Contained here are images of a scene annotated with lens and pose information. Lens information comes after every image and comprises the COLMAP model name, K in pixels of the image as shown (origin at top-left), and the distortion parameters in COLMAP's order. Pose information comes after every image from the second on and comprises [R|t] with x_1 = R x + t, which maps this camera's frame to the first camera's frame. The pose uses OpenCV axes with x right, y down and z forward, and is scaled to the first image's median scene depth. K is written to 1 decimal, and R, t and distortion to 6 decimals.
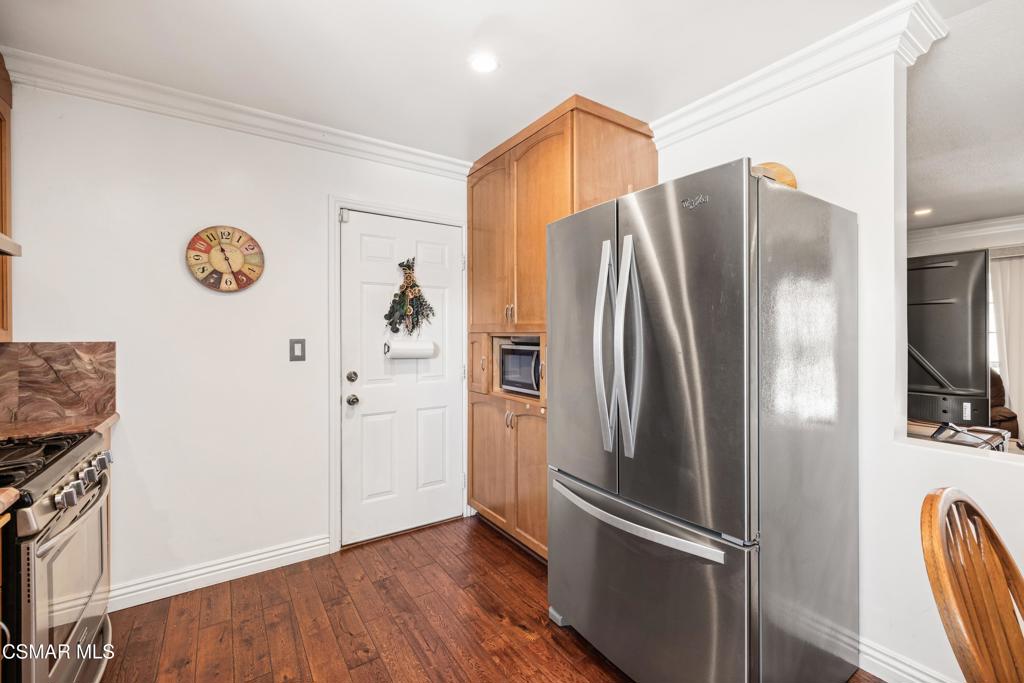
lens RADIAL K [[436.4, 0, 517.6], [0, 436.4, 334.8], [0, 0, 1]] dist [-0.001062, 0.000645]
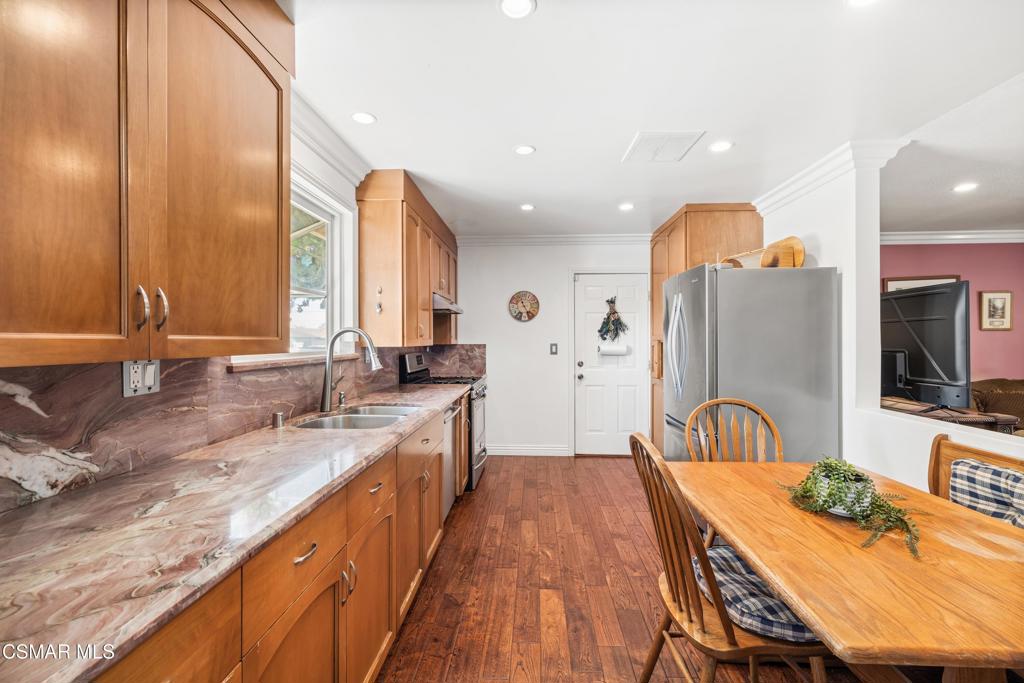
lens RADIAL K [[436.4, 0, 508.4], [0, 436.4, 341.6], [0, 0, 1]] dist [-0.001062, 0.000645]
pose [[0.794540, 0.000779, -0.607211, 0.595461], [-0.000494, 1.000000, 0.000638, 0.000203], [0.607211, -0.000207, 0.794540, -0.780120]]
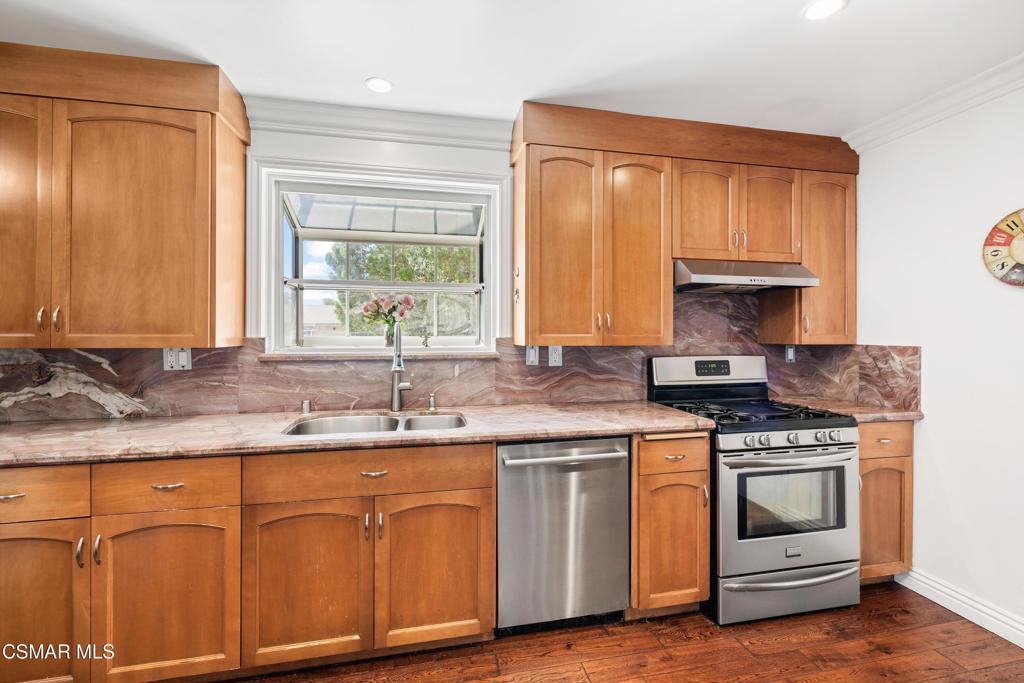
lens RADIAL K [[436.4, 0, 513.1], [0, 436.4, 331.8], [0, 0, 1]] dist [-0.001062, 0.000645]
pose [[-0.380763, -0.001511, -0.924671, 0.434599], [-0.005106, 0.999987, 0.000469, -0.014850], [0.924658, 0.004900, -0.380766, 0.434086]]
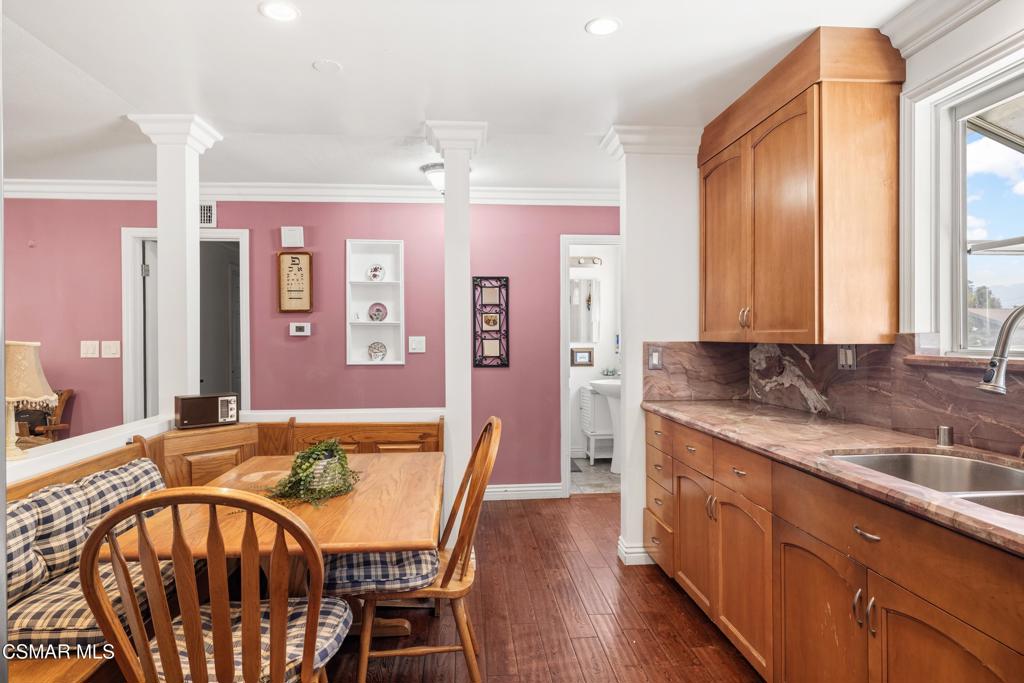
lens RADIAL K [[580.0, 0, 509.6], [0, 580.0, 338.0], [0, 0, 1]] dist [-0.005596, 0.000298]
pose [[-0.870440, 0.004640, 0.492253, -0.152867], [0.008246, 0.999953, 0.005157, -0.001071], [-0.492205, 0.008548, -0.870437, 0.715121]]
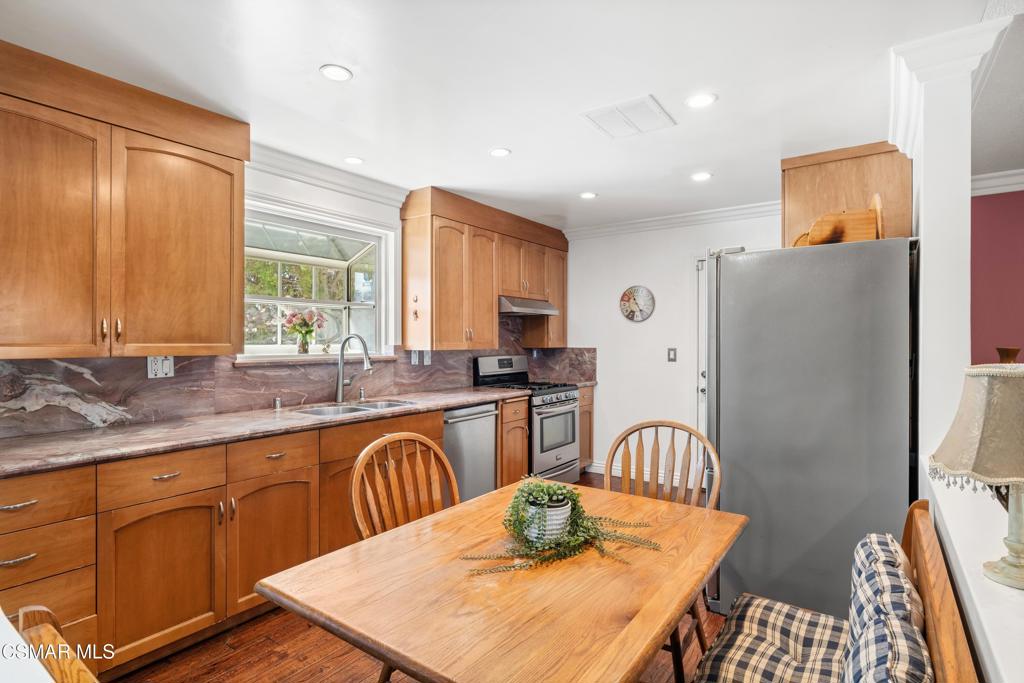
lens RADIAL K [[520.7, 0, 503.8], [0, 520.7, 343.5], [0, 0, 1]] dist [-0.003438, -0.000880]
pose [[0.330695, 0.006613, -0.943715, 1.236643], [-0.004706, 0.999975, 0.005358, -0.016155], [0.943726, 0.002669, 0.330717, -0.255972]]
